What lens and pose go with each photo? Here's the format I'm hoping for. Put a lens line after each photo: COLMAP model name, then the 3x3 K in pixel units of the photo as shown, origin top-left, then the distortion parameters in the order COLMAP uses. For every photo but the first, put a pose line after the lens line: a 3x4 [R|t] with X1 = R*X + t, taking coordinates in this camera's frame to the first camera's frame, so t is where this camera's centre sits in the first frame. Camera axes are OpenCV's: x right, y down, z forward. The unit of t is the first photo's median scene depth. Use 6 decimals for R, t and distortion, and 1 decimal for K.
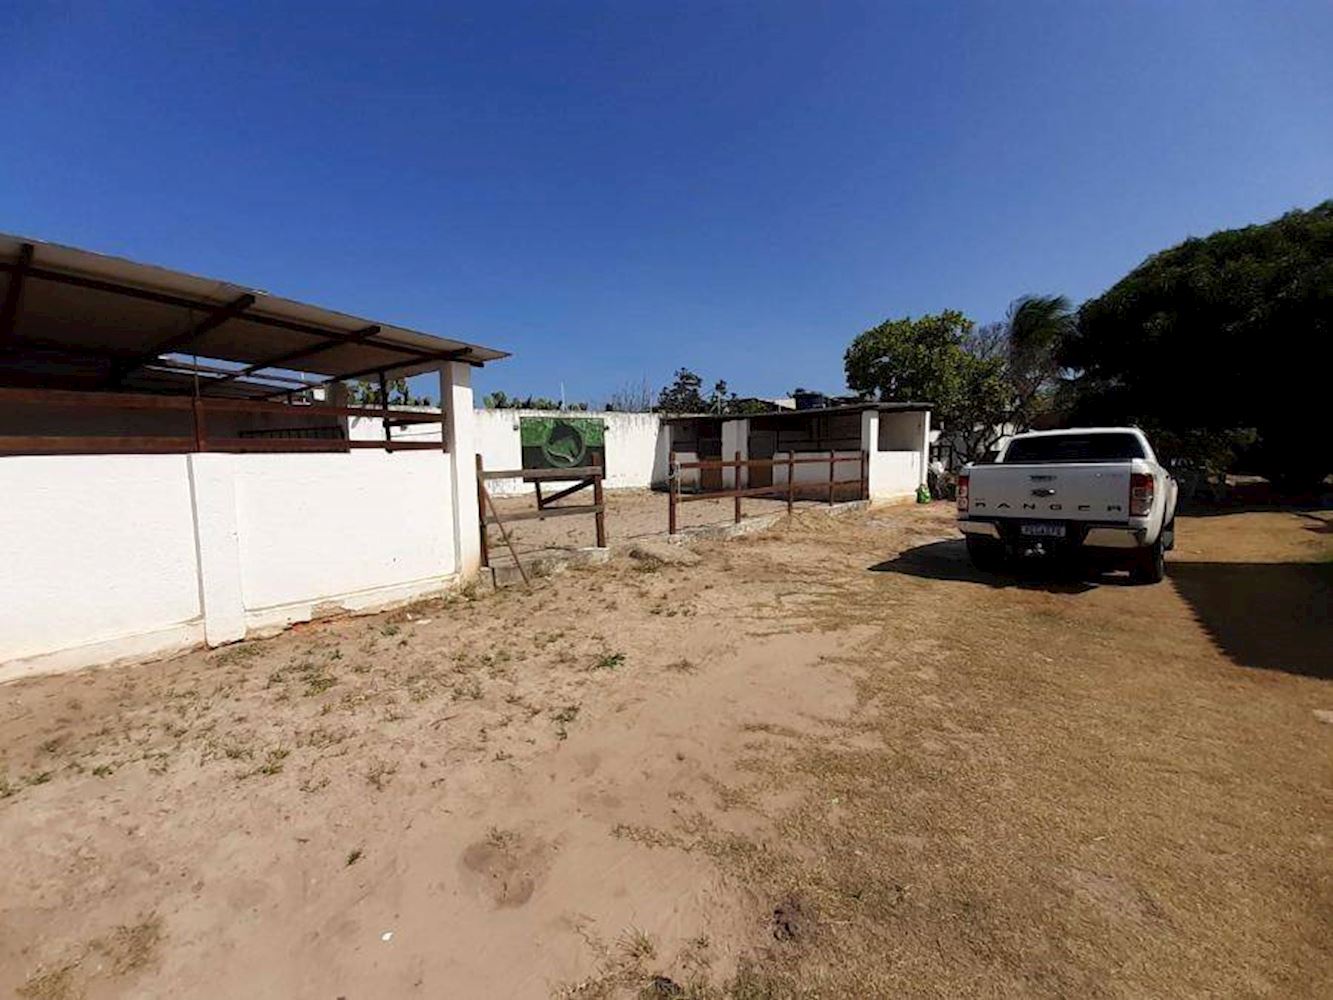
lens RADIAL K [[532.6, 0, 680.9], [0, 532.6, 486.1], [0, 0, 1]] dist [-0.014768, -0.000694]
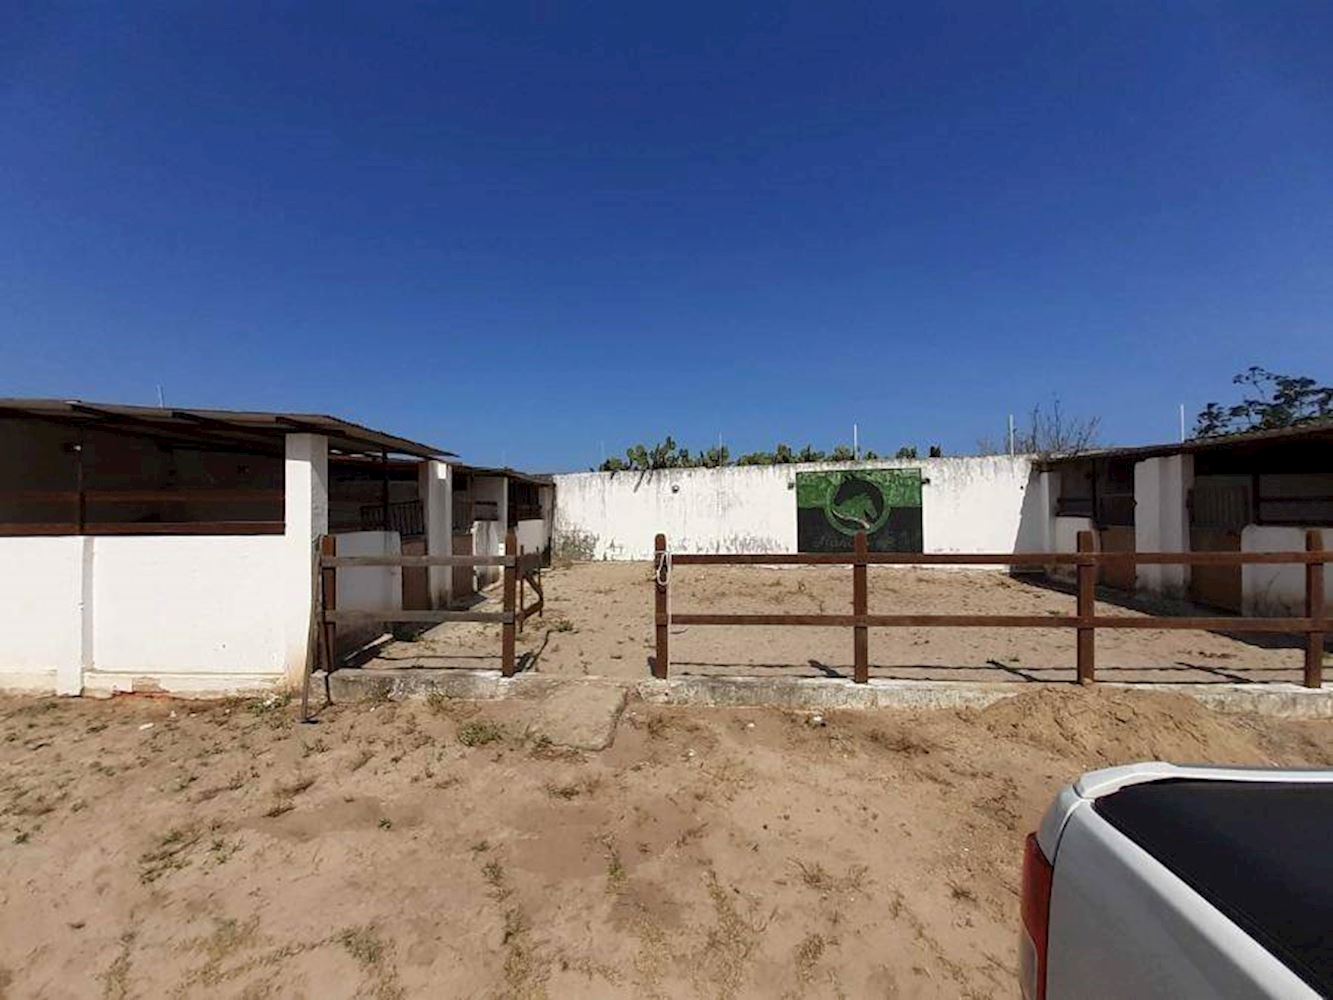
lens RADIAL K [[532.6, 0, 666.7], [0, 532.6, 506.5], [0, 0, 1]] dist [-0.014768, -0.000694]
pose [[0.601423, 0.003747, -0.798922, 0.226658], [-0.047534, 0.998385, -0.031101, -0.040392], [0.797516, 0.056681, 0.600630, 0.333882]]
